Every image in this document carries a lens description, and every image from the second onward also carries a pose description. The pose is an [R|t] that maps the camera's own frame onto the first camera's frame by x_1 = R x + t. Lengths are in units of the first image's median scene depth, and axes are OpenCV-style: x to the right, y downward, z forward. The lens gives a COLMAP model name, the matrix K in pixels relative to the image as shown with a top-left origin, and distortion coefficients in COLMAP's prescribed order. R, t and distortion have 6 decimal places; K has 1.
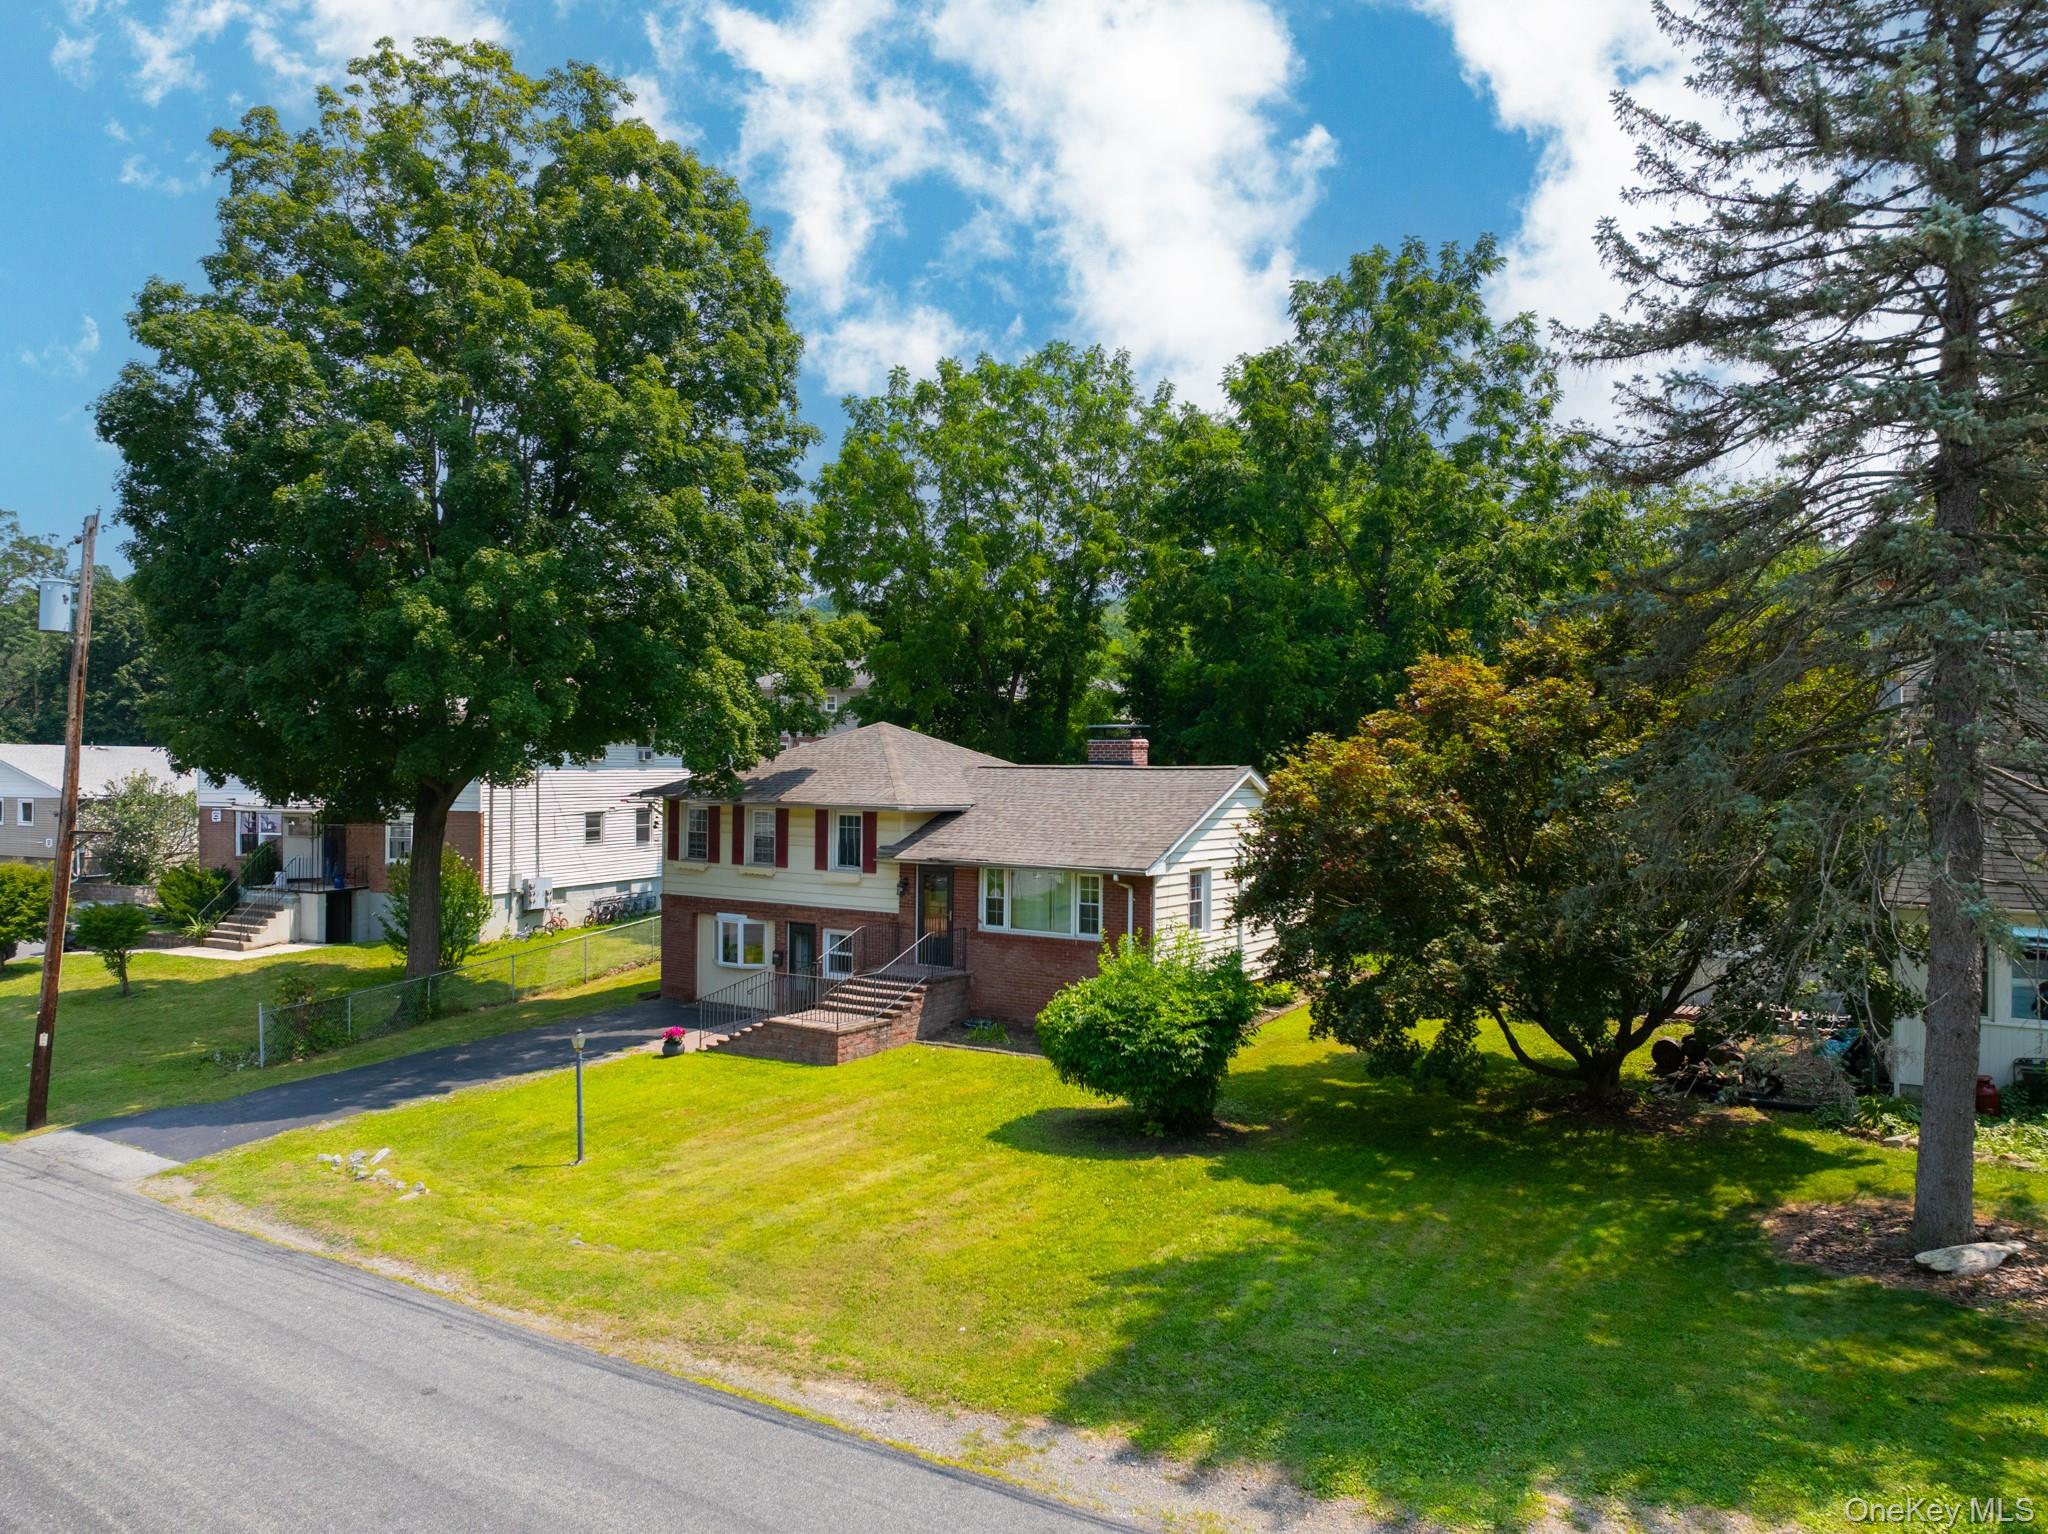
lens RADIAL K [[1442.2, 0, 1028.6], [0, 1442.2, 765.1], [0, 0, 1]] dist [-0.040700, 0.002194]
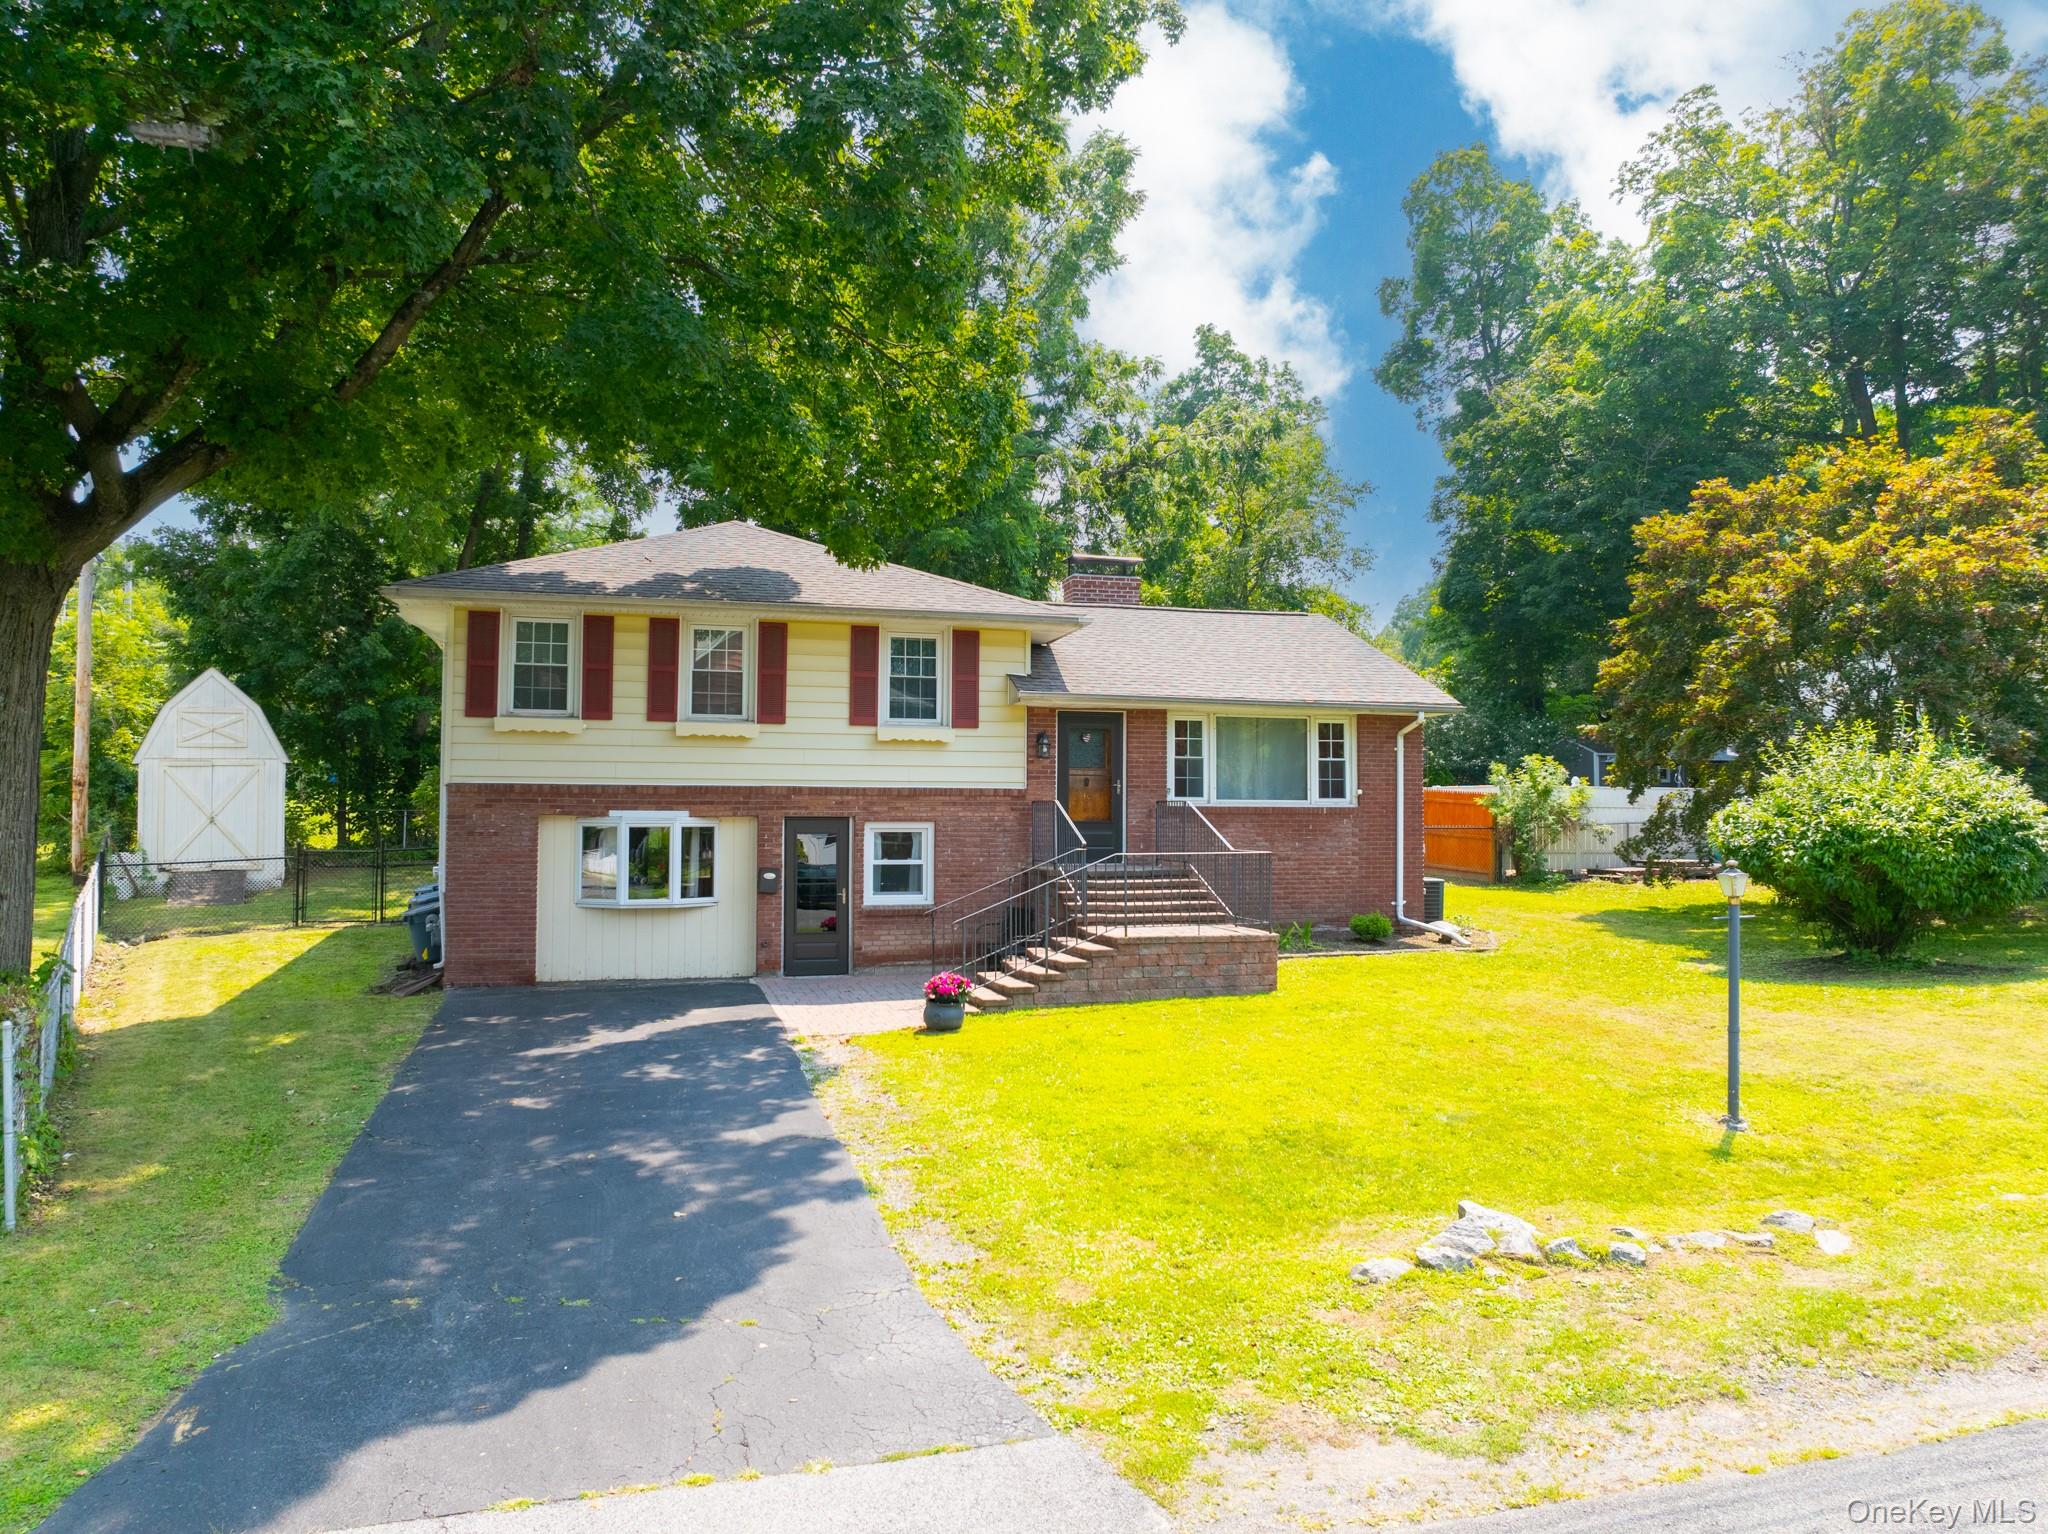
lens RADIAL K [[1446.4, 0, 1032.6], [0, 1446.4, 760.9], [0, 0, 1]] dist [-0.040997, 0.003639]
pose [[0.642424, 0.023594, 0.765986, -0.666095], [0.001226, 0.999493, -0.031814, 0.126971], [-0.766348, 0.021377, 0.642070, 0.664460]]
